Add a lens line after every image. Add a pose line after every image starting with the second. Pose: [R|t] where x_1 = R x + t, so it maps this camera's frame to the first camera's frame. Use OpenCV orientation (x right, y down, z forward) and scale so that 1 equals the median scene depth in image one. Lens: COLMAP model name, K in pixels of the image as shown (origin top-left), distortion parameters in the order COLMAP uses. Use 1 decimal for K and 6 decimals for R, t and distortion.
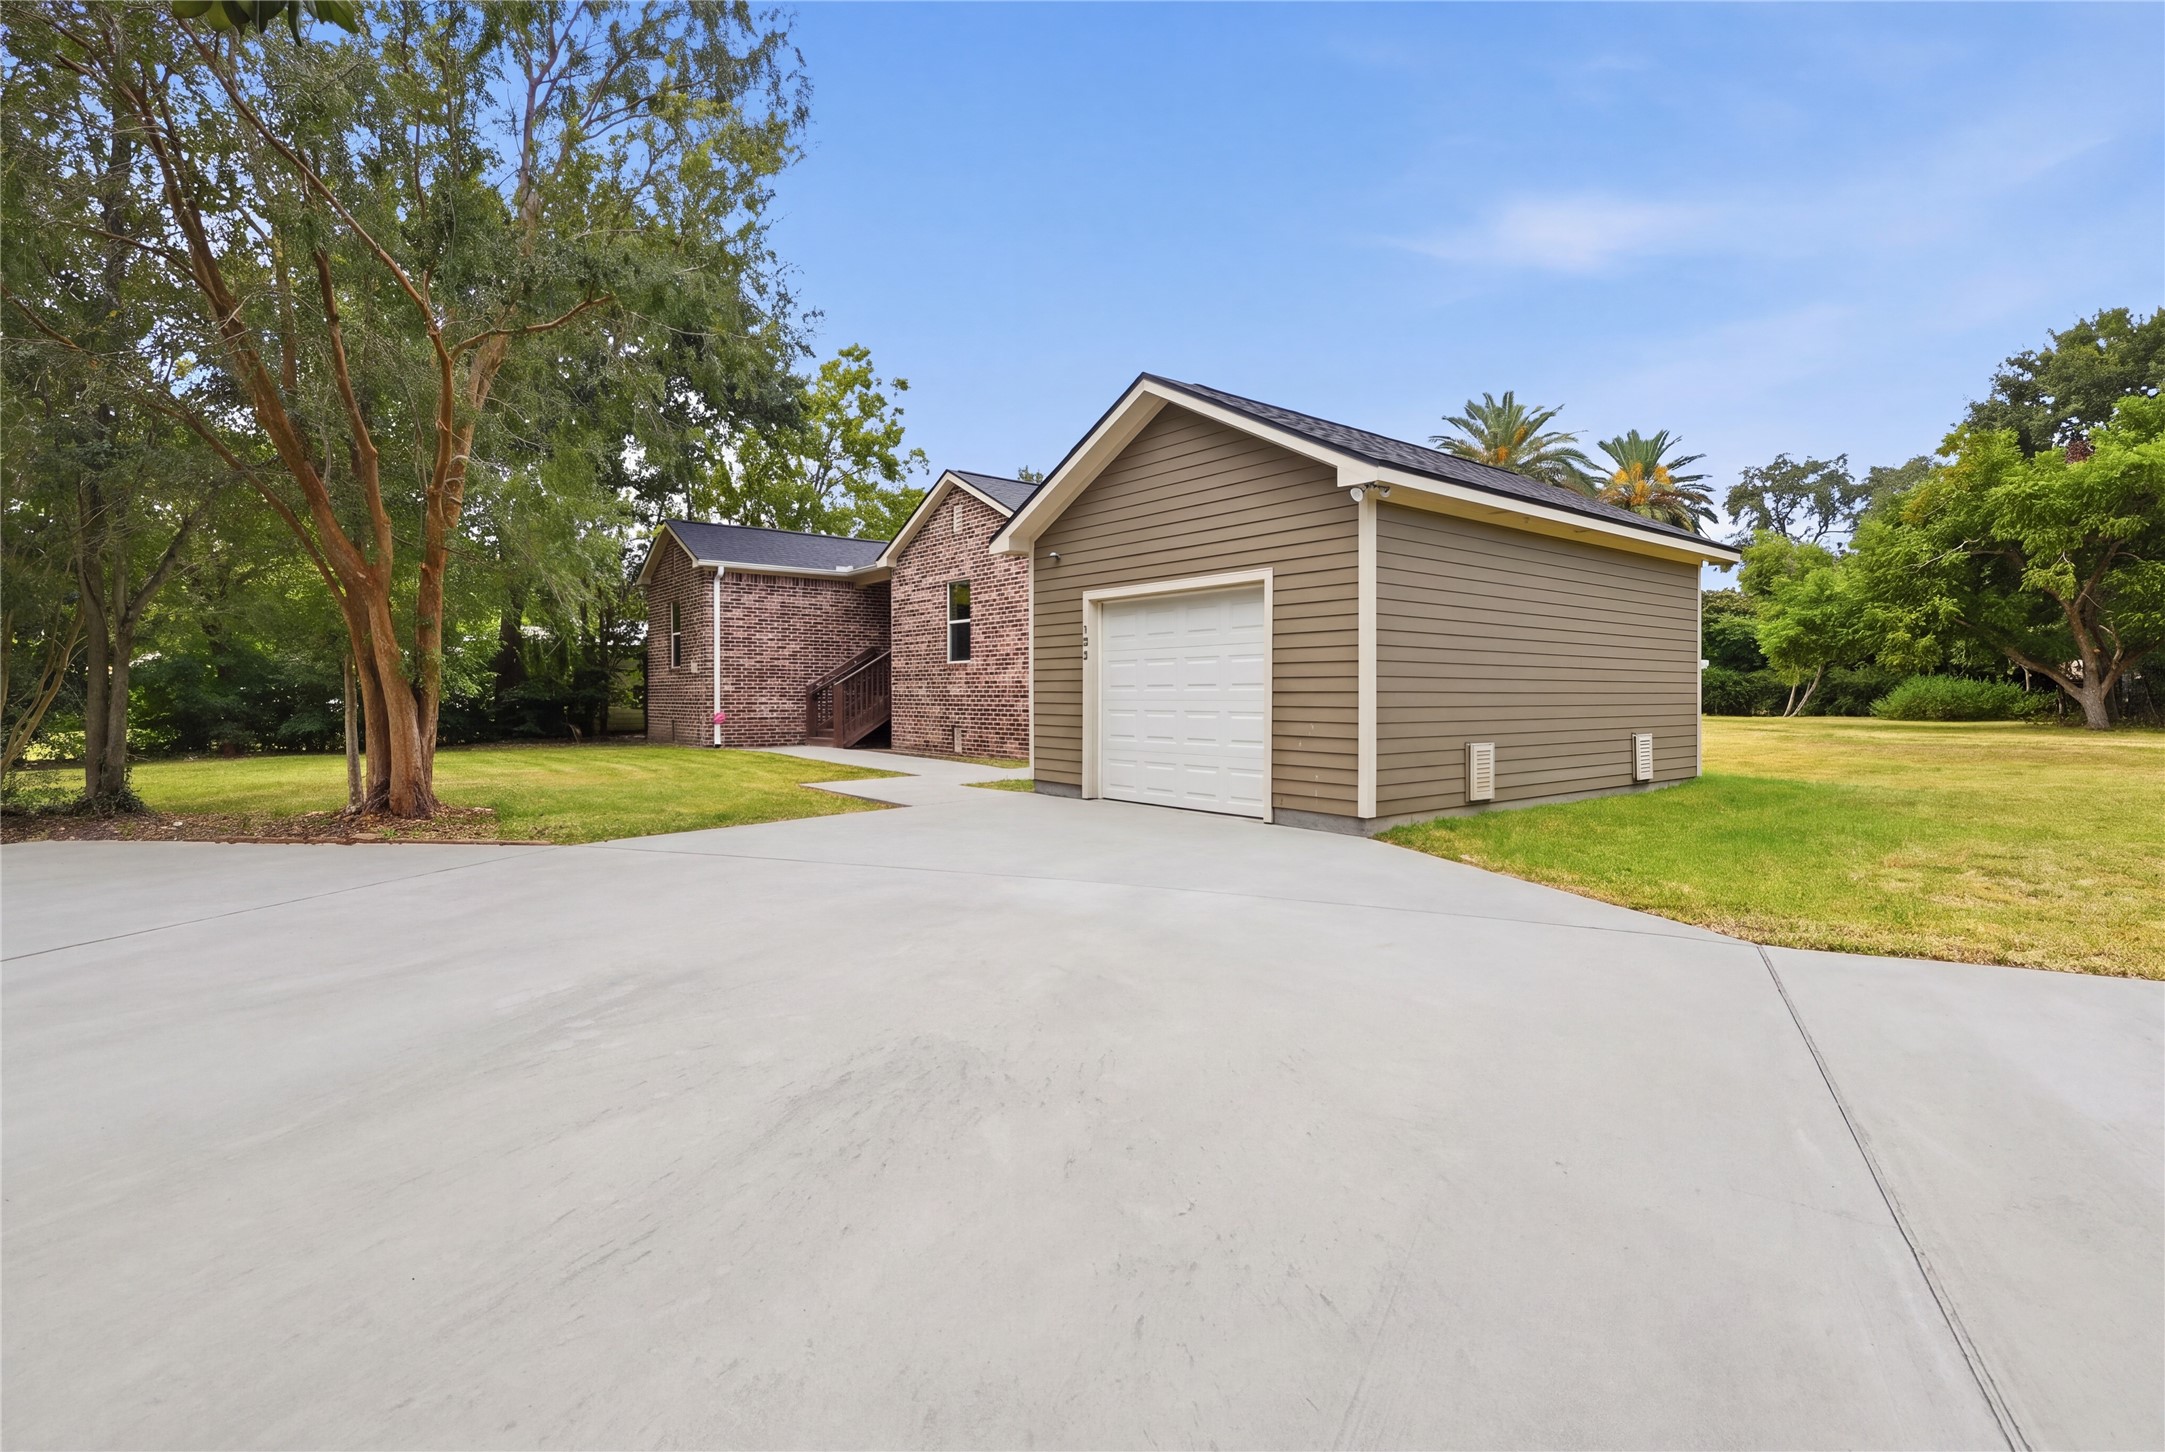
lens RADIAL K [[1000.5, 0, 1076.7], [0, 1000.5, 682.5], [0, 0, 1]] dist [-0.000801, 0.000263]
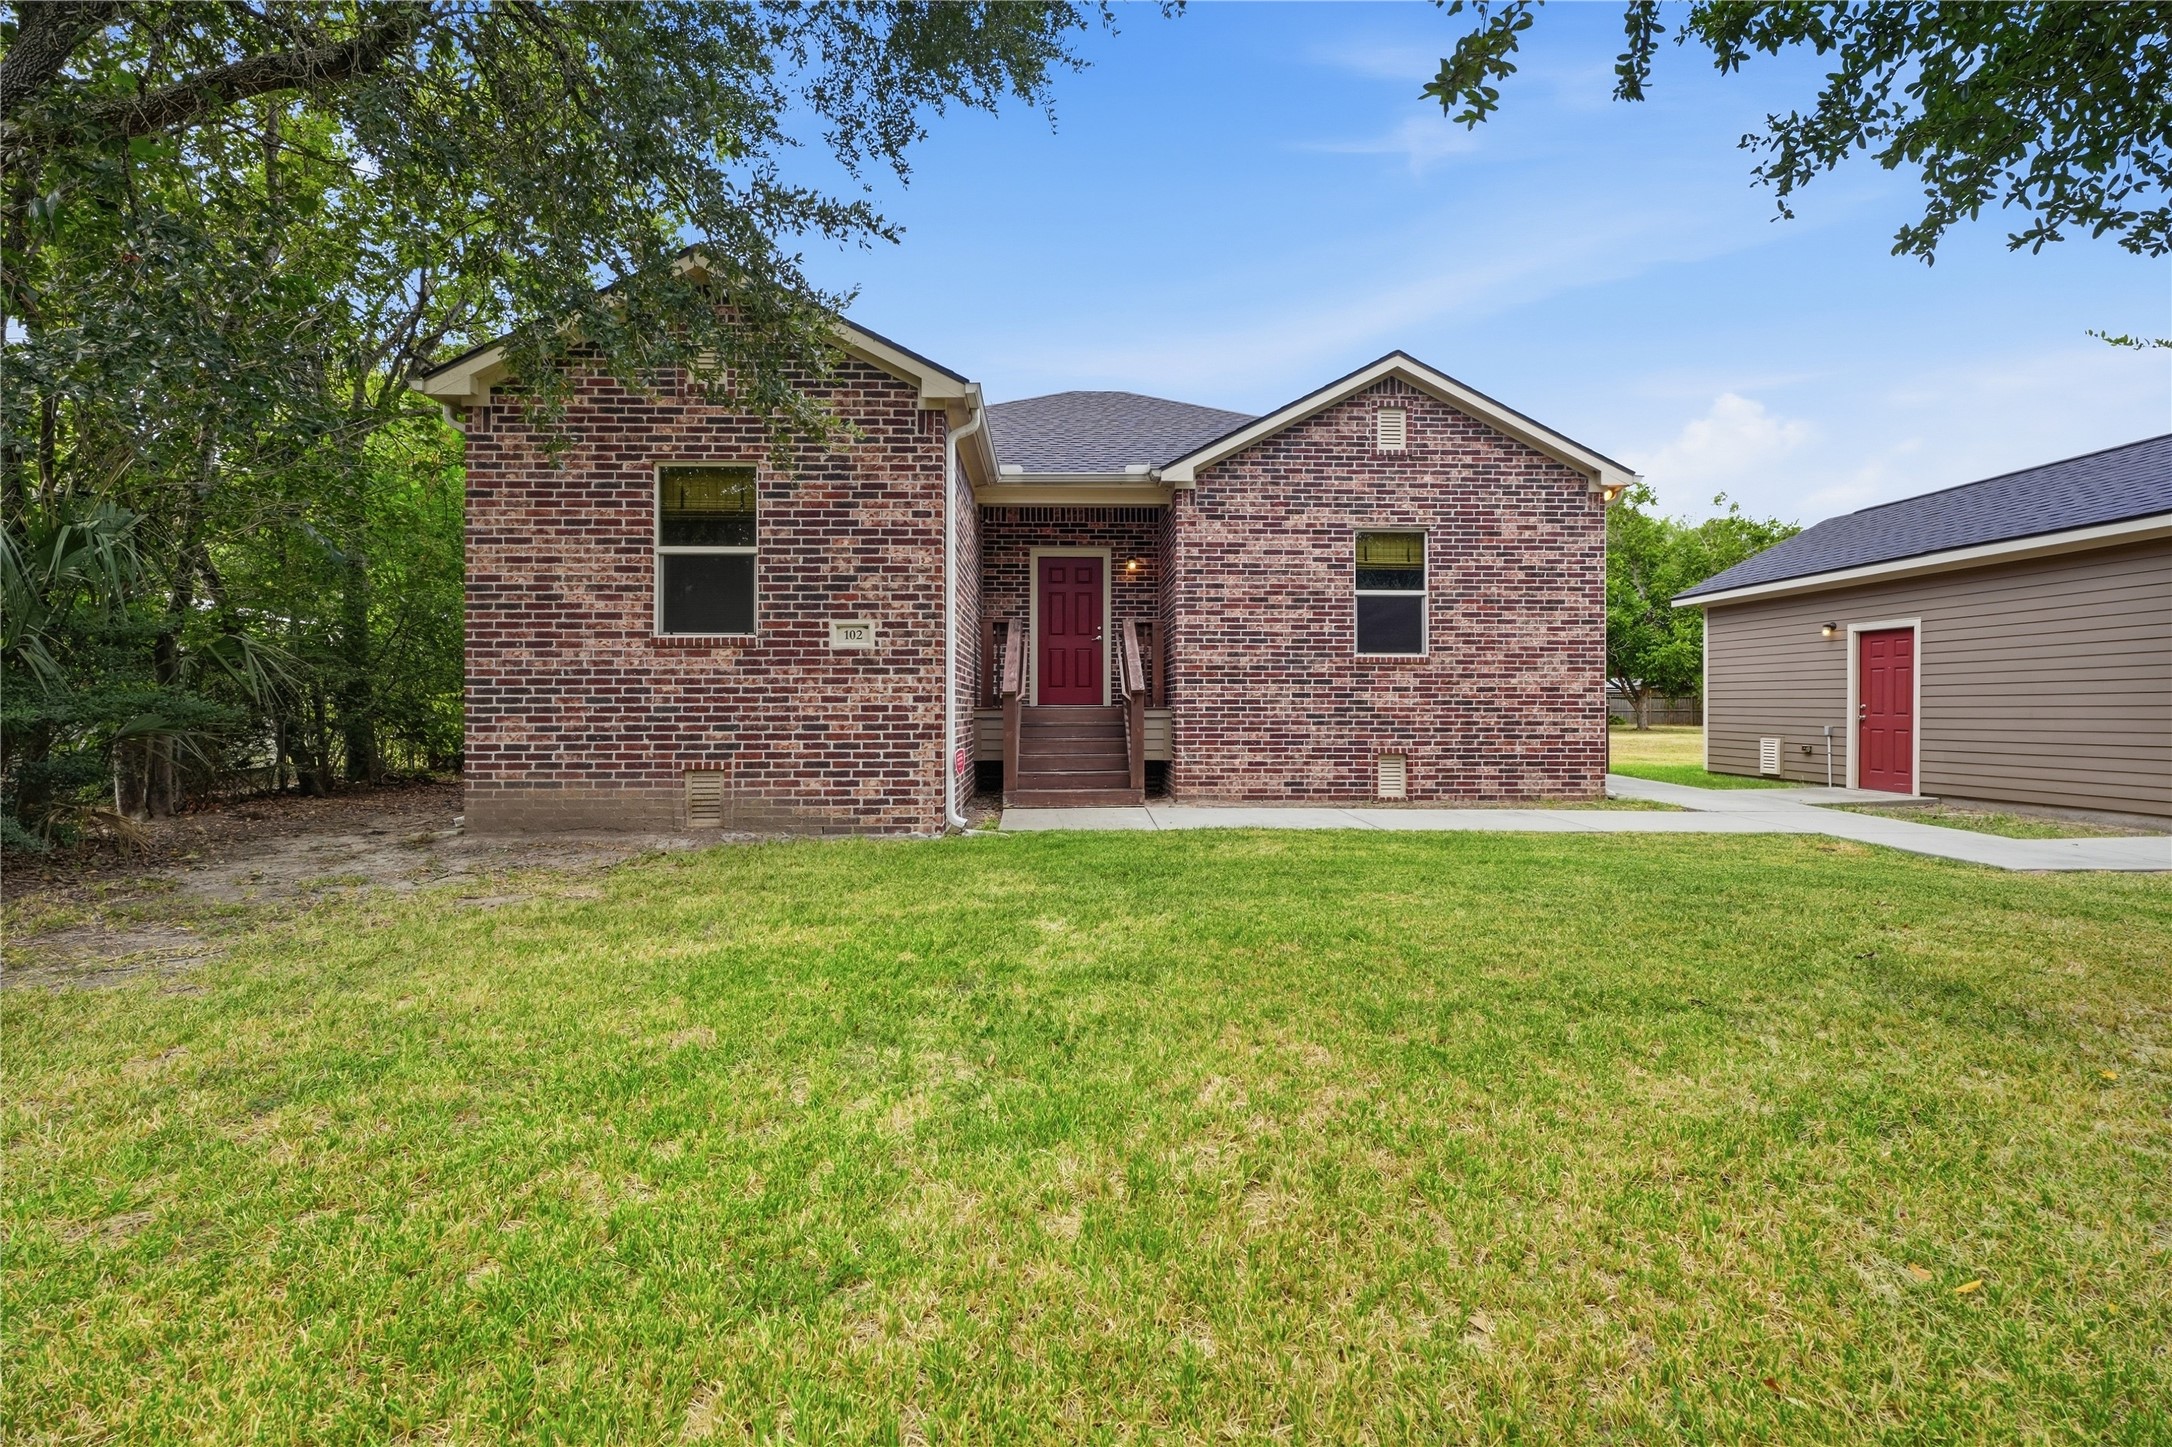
lens RADIAL K [[975.3, 0, 1092.2], [0, 975.3, 701.5], [0, 0, 1]] dist [-0.004379, 0.000562]
pose [[0.598505, 0.003661, 0.801110, -1.220046], [-0.011175, 0.999930, 0.003780, 0.013665], [-0.801041, -0.011215, 0.598505, 1.301747]]
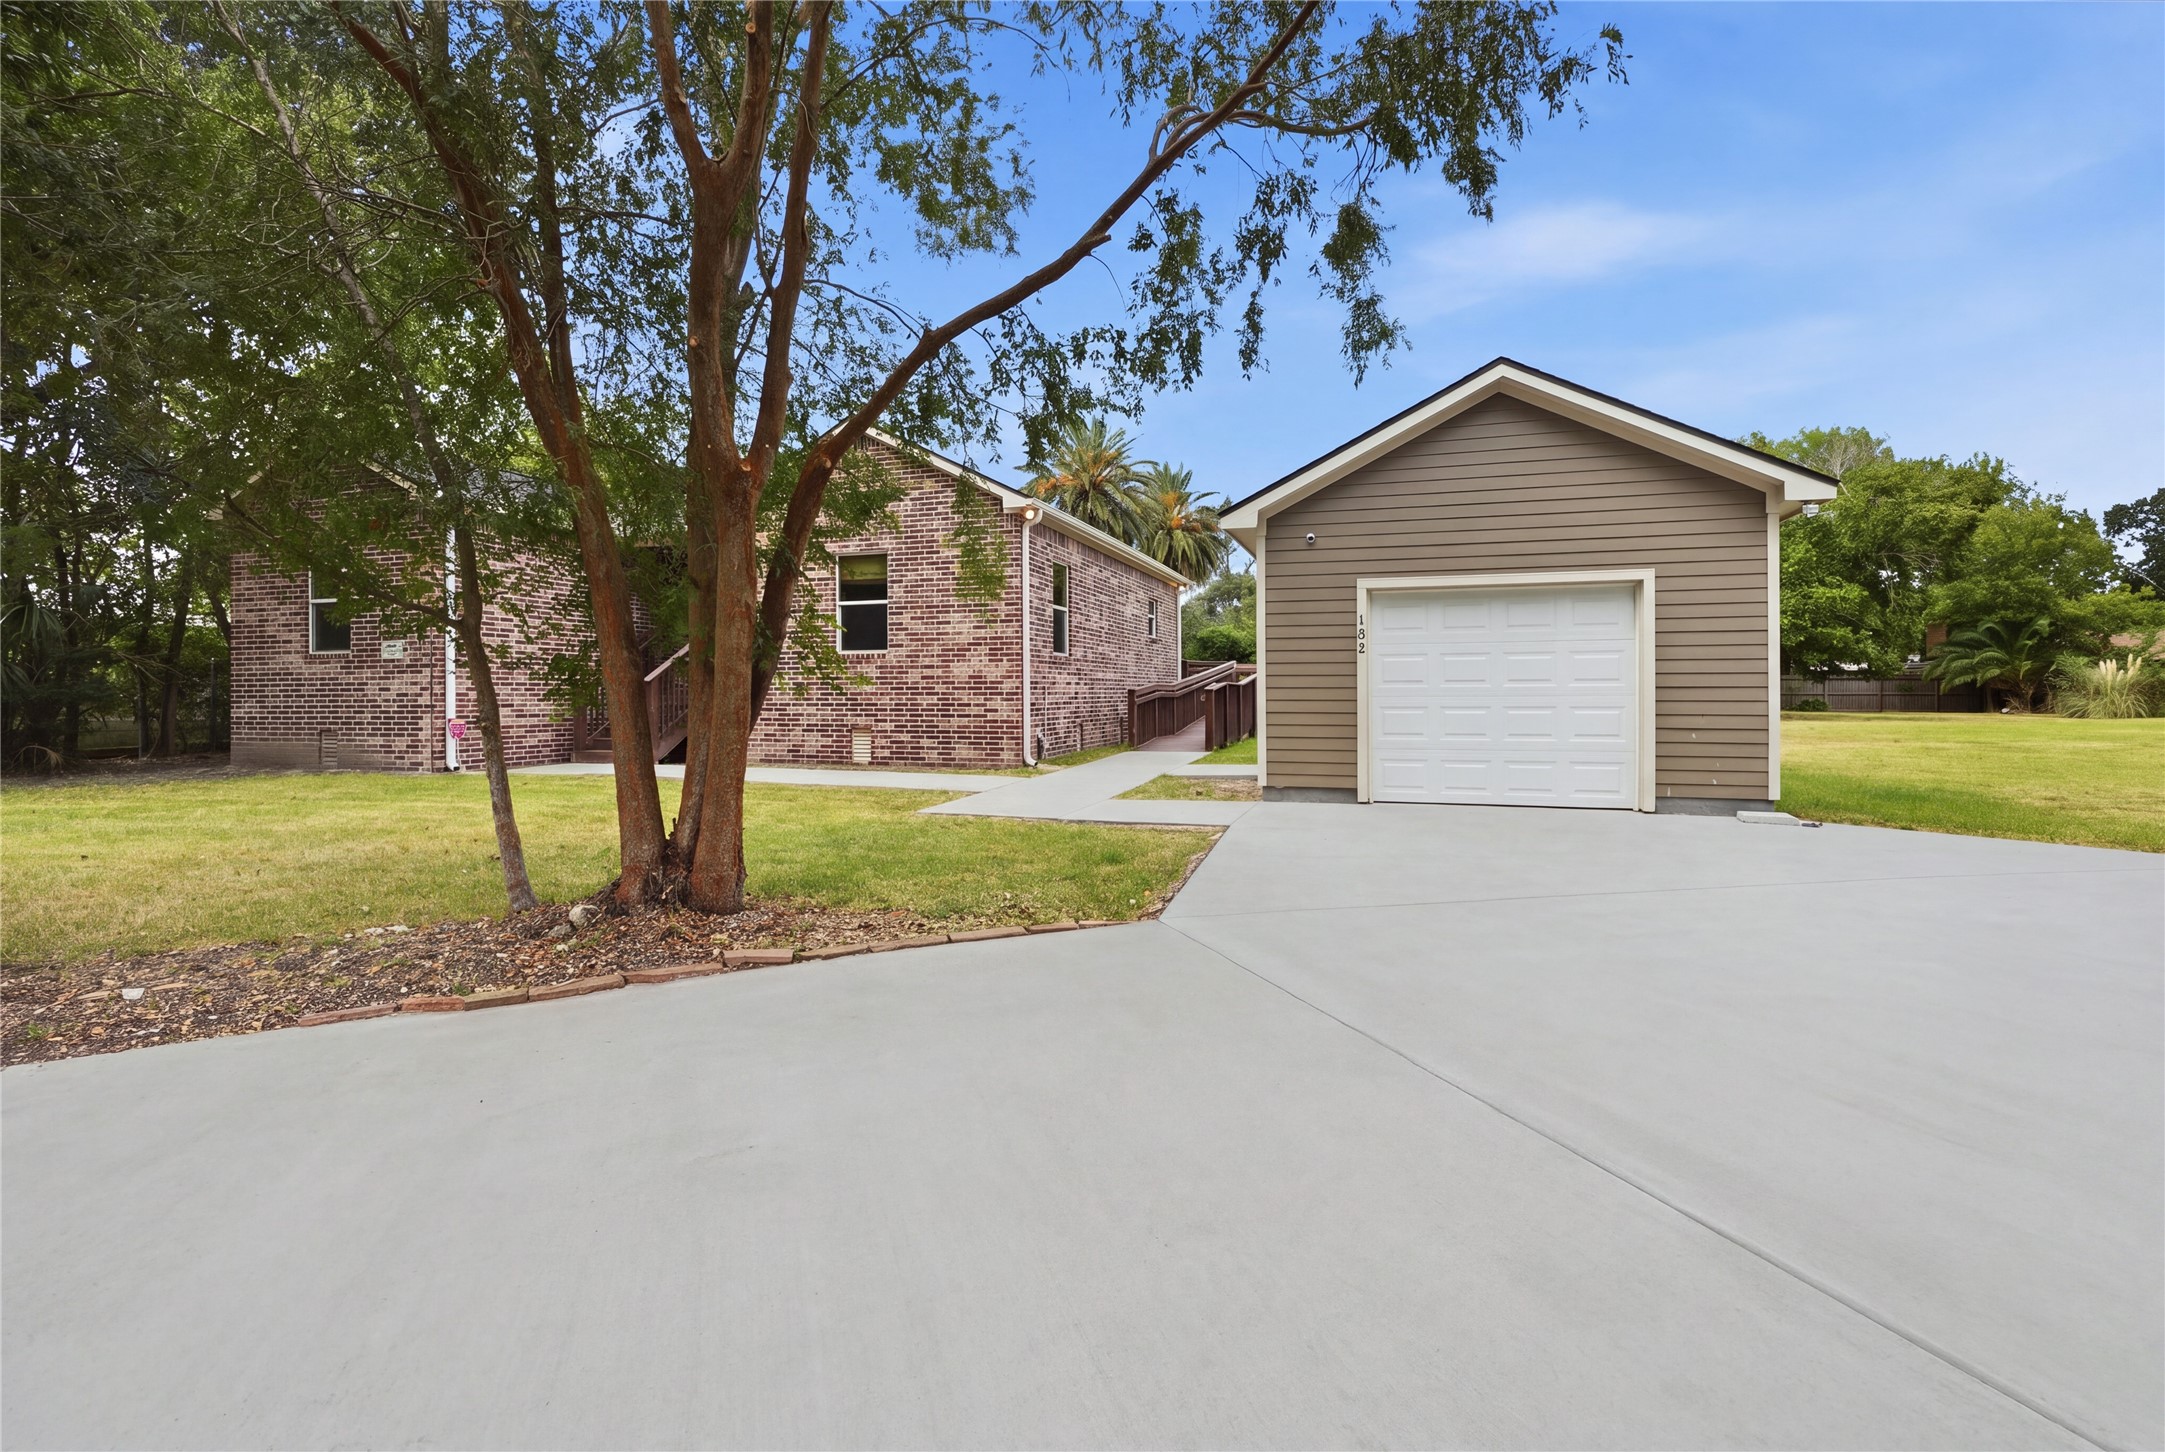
lens RADIAL K [[1000.5, 0, 1076.7], [0, 1000.5, 682.5], [0, 0, 1]] dist [-0.000801, 0.000263]
pose [[0.832443, 0.001022, 0.554110, -0.709786], [-0.002734, 0.999994, 0.002263, 0.002976], [-0.554104, -0.003399, 0.832441, 0.370260]]
